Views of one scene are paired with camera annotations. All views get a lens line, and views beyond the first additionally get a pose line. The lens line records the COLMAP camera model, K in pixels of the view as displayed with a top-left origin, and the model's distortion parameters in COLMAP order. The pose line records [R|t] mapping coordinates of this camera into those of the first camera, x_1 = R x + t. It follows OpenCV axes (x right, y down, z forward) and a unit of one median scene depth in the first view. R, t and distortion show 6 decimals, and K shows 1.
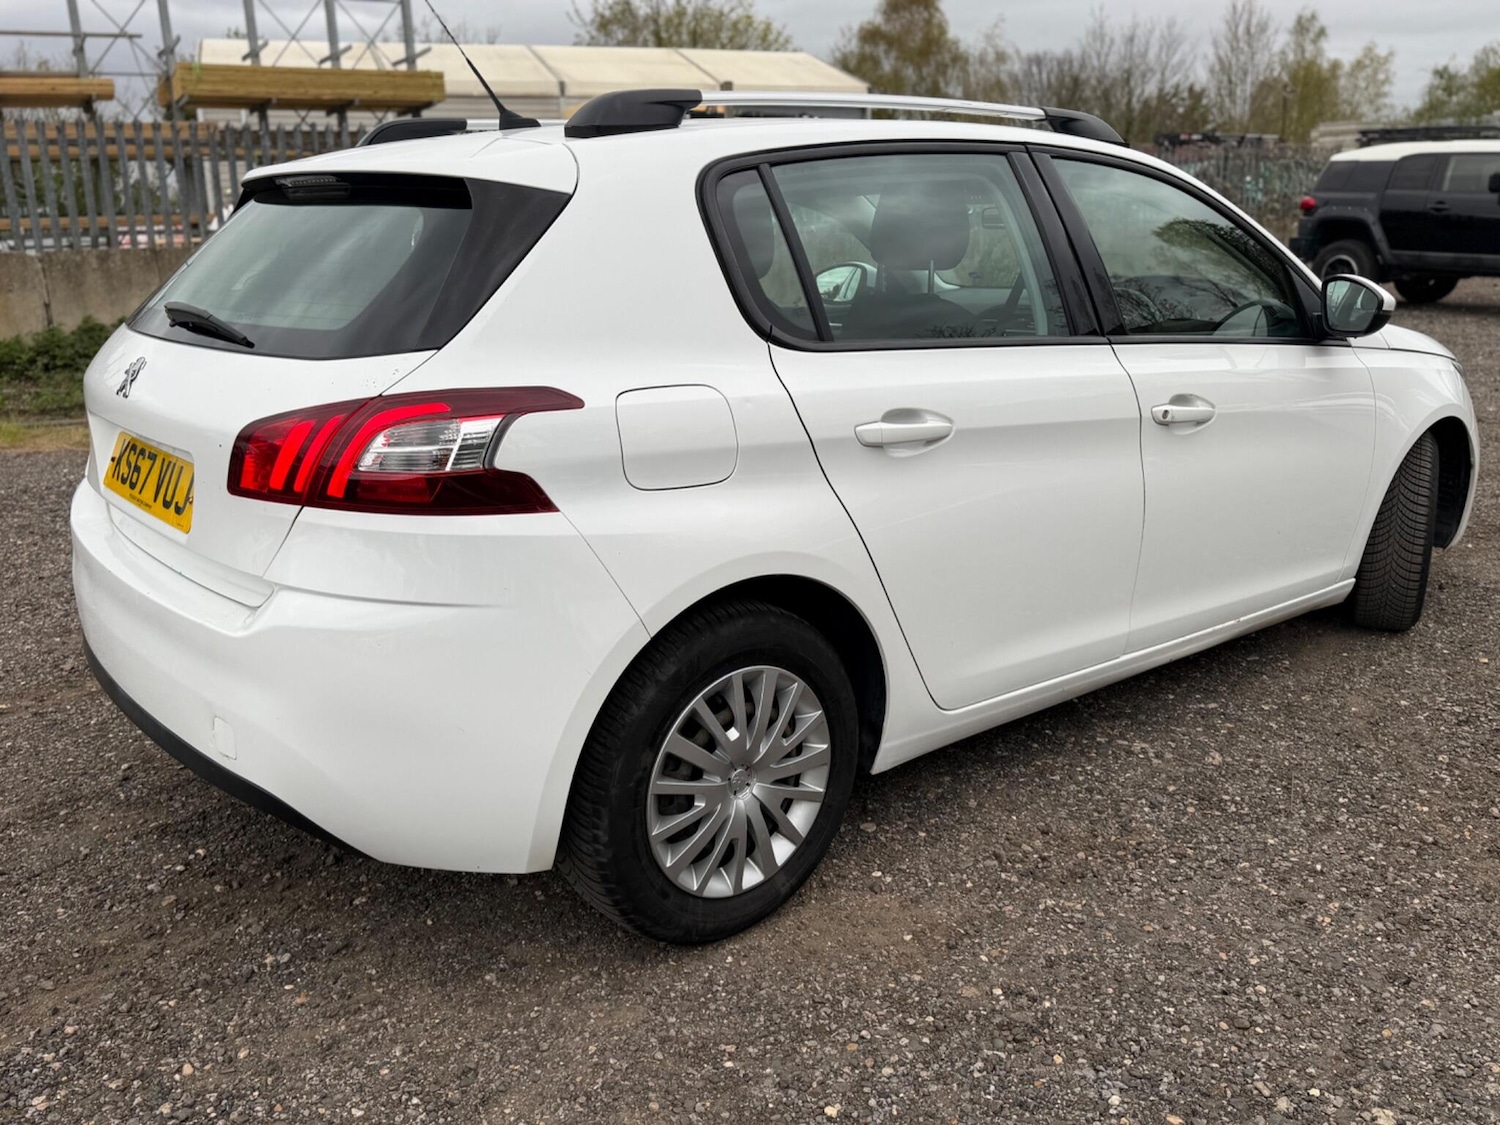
lens RADIAL K [[1271.4, 0, 747.5], [0, 1271.4, 566.9], [0, 0, 1]] dist [0.046031, -0.057961]
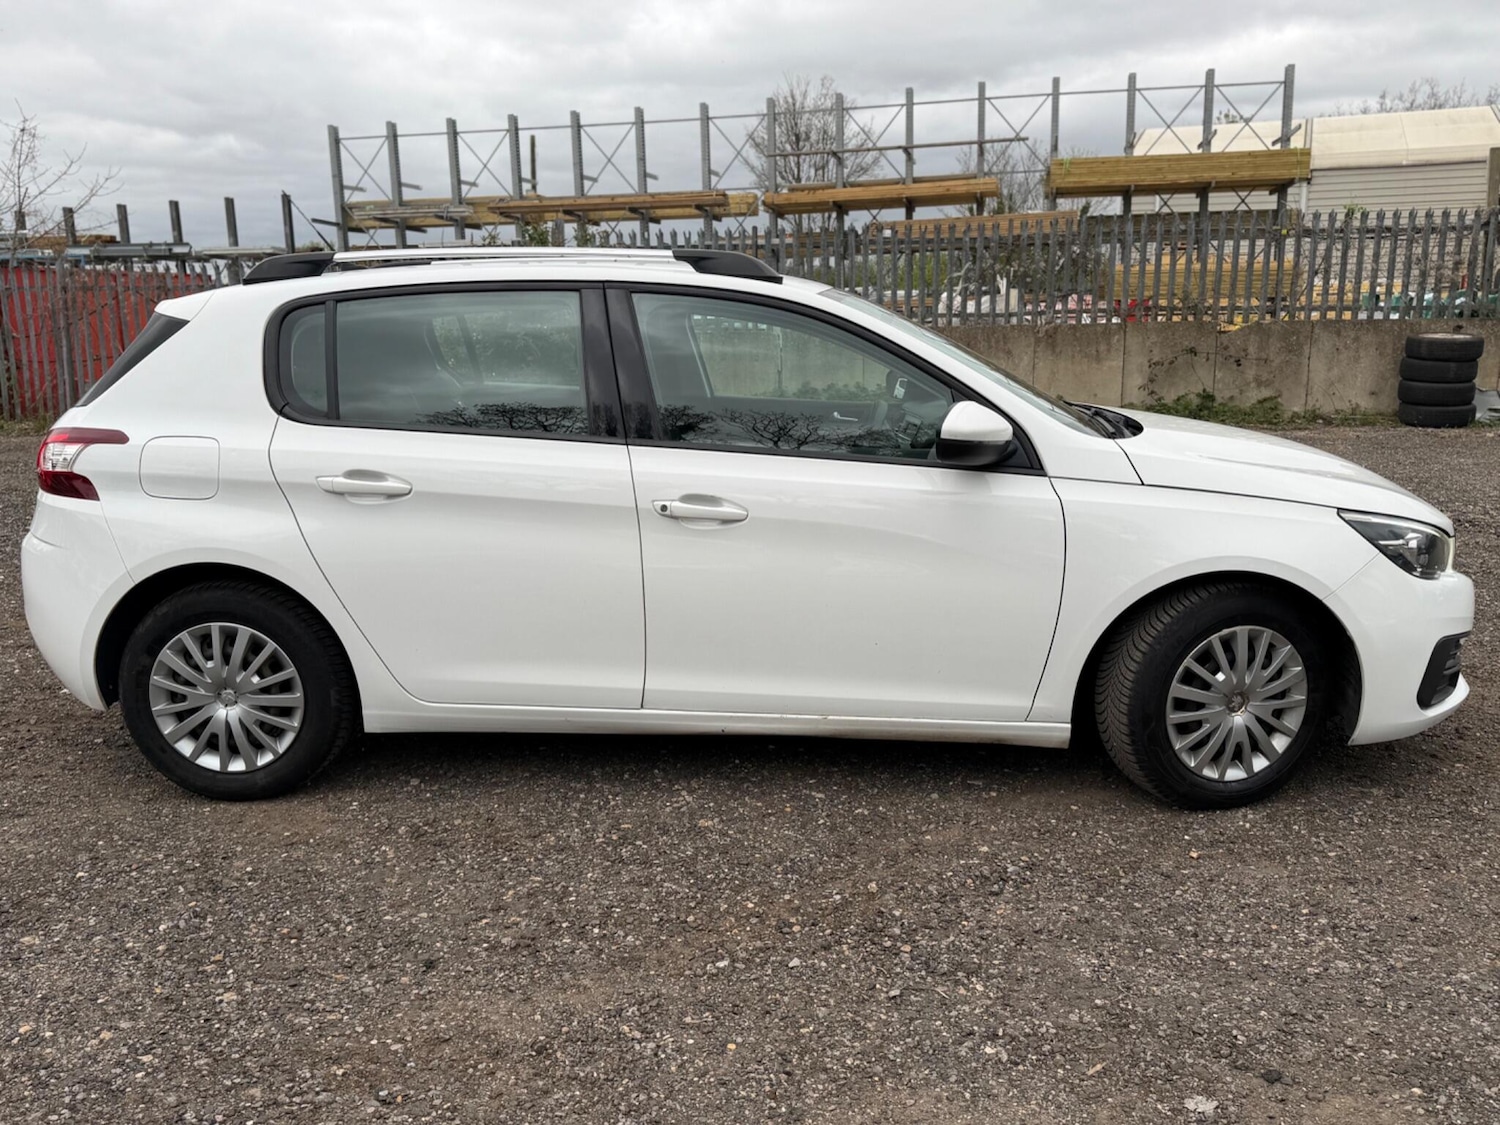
lens RADIAL K [[1271.4, 0, 746.6], [0, 1271.4, 569.9], [0, 0, 1]] dist [0.046031, -0.057961]
pose [[0.737747, 0.146987, -0.658881, 1.313101], [-0.180129, 0.983484, 0.017712, -0.110827], [0.650602, 0.105617, 0.752039, 0.208878]]
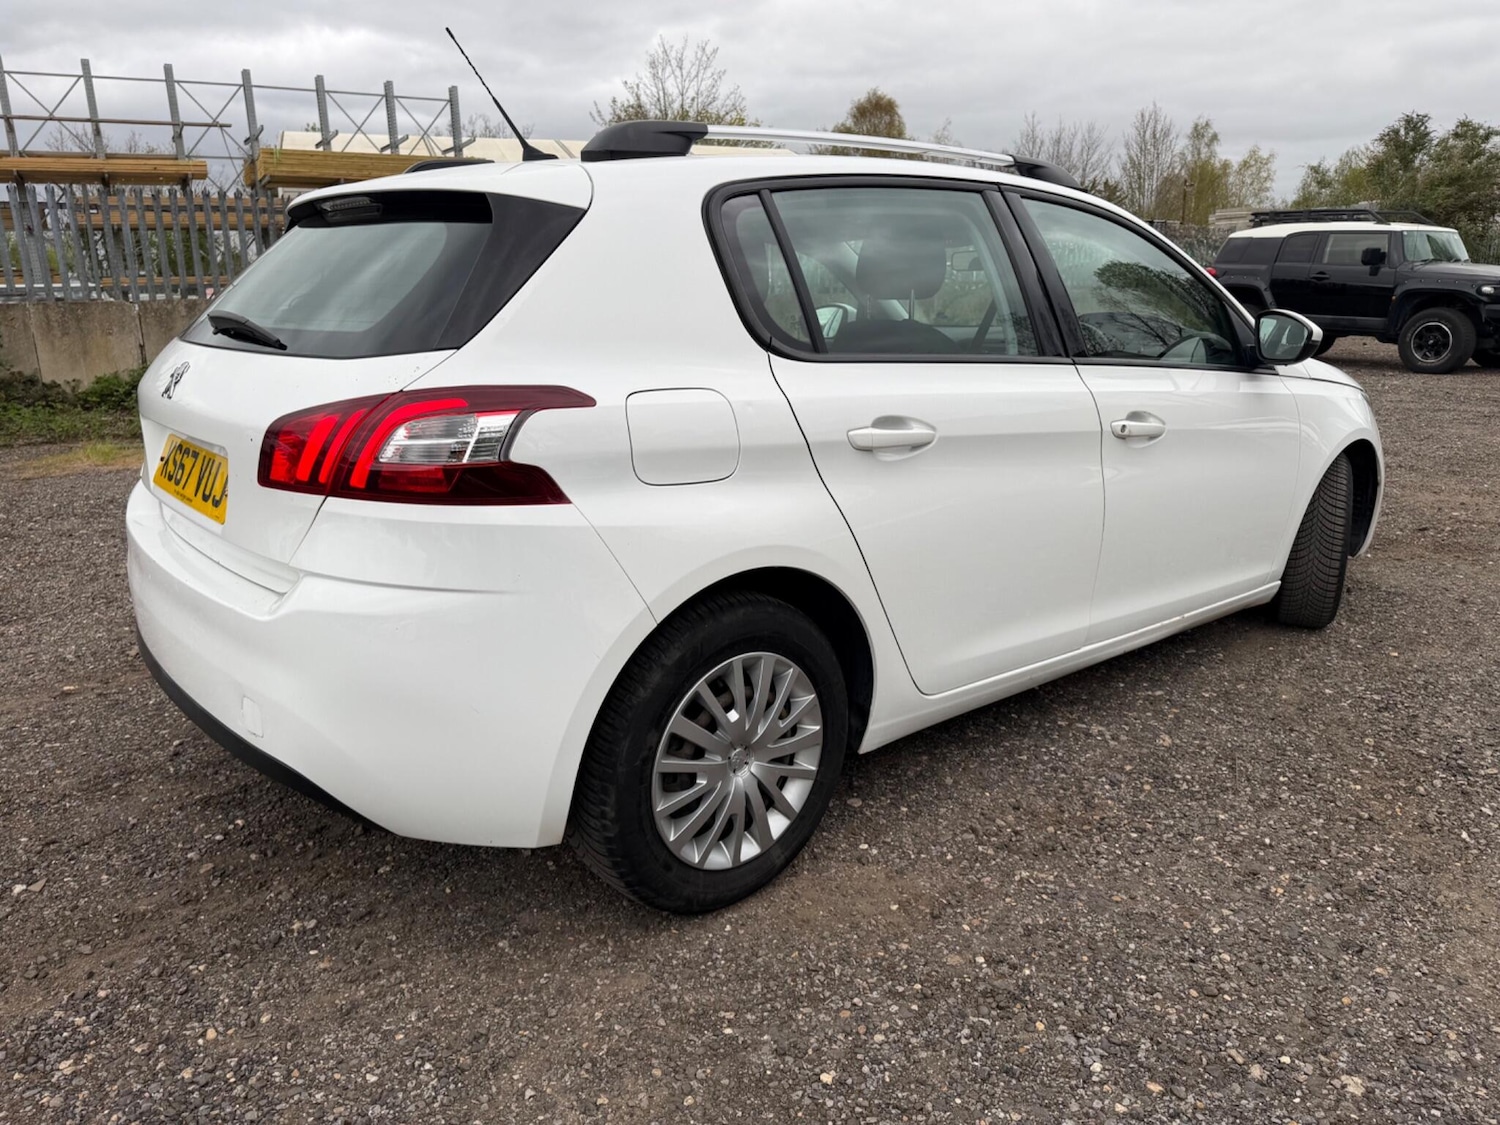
lens RADIAL K [[1063.0, 0, 748.1], [0, 1063.0, 556.4], [0, 0, 1]] dist [0.031477, -0.033132]
pose [[0.999919, 0.006742, 0.010790, -0.008236], [-0.006532, 0.999790, -0.019414, 0.012986], [-0.010919, 0.019342, 0.999753, 0.091867]]
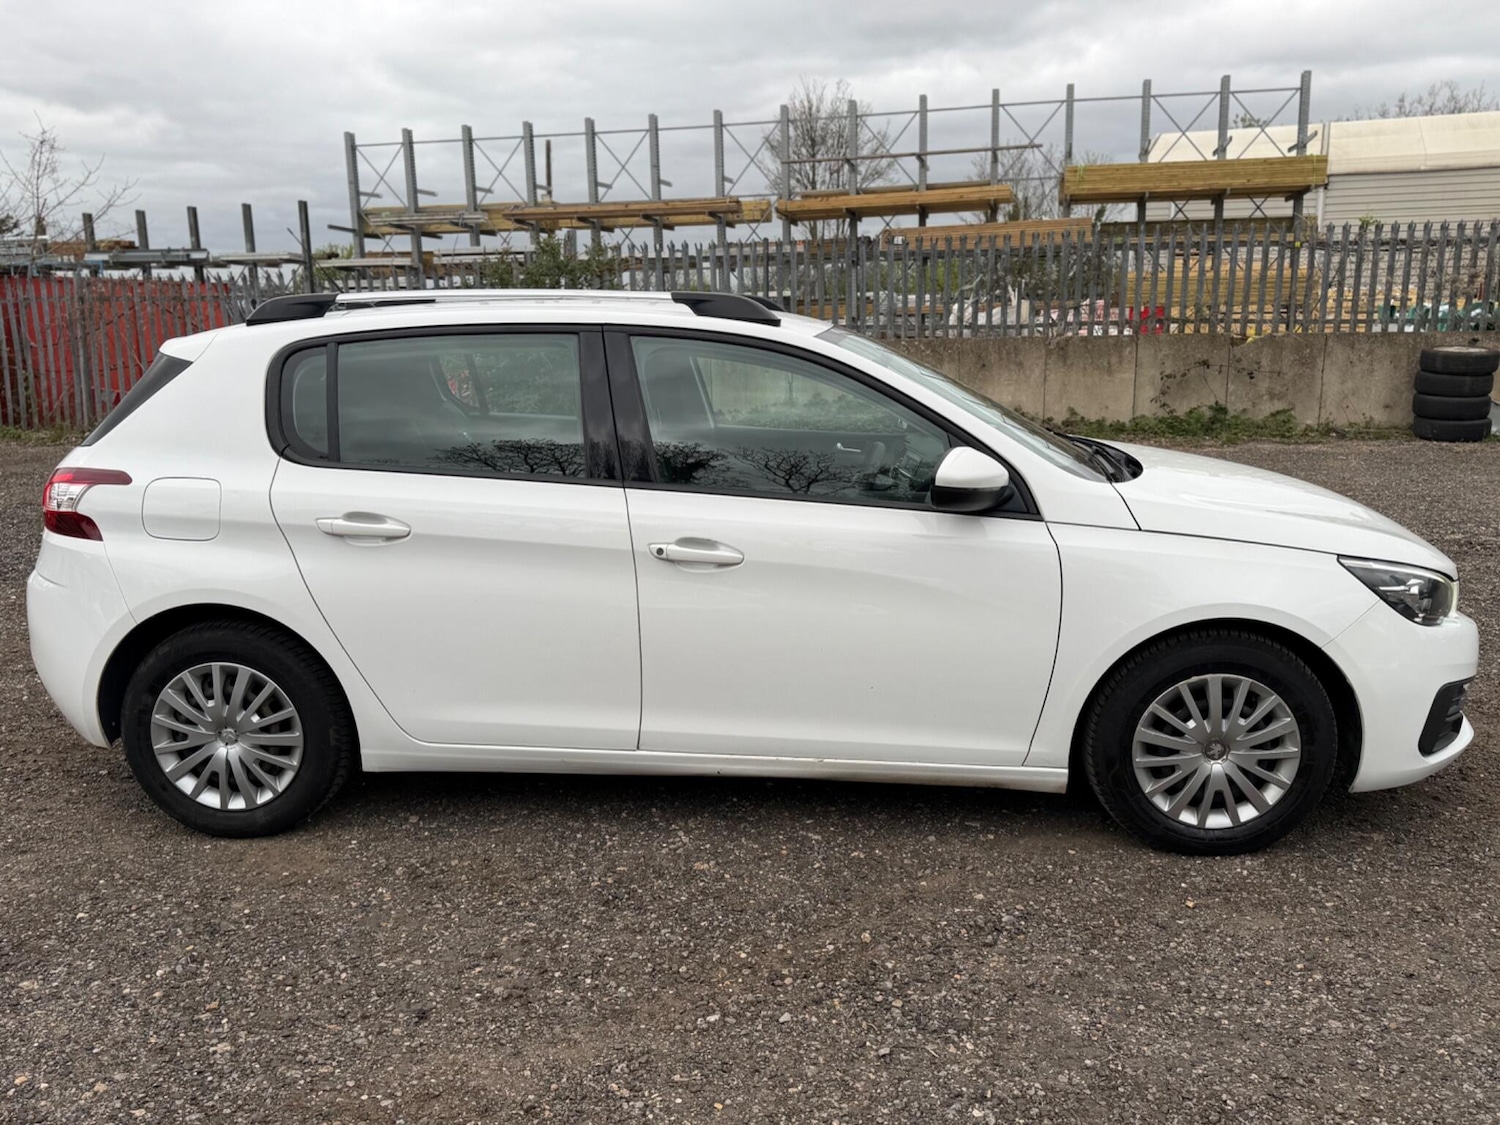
lens RADIAL K [[1271.4, 0, 742.1], [0, 1271.4, 567.2], [0, 0, 1]] dist [0.046031, -0.057961]
pose [[0.727518, 0.147510, -0.670044, 1.321846], [-0.183258, 0.982911, 0.017410, -0.157810], [0.661162, 0.110125, 0.742117, 0.214253]]
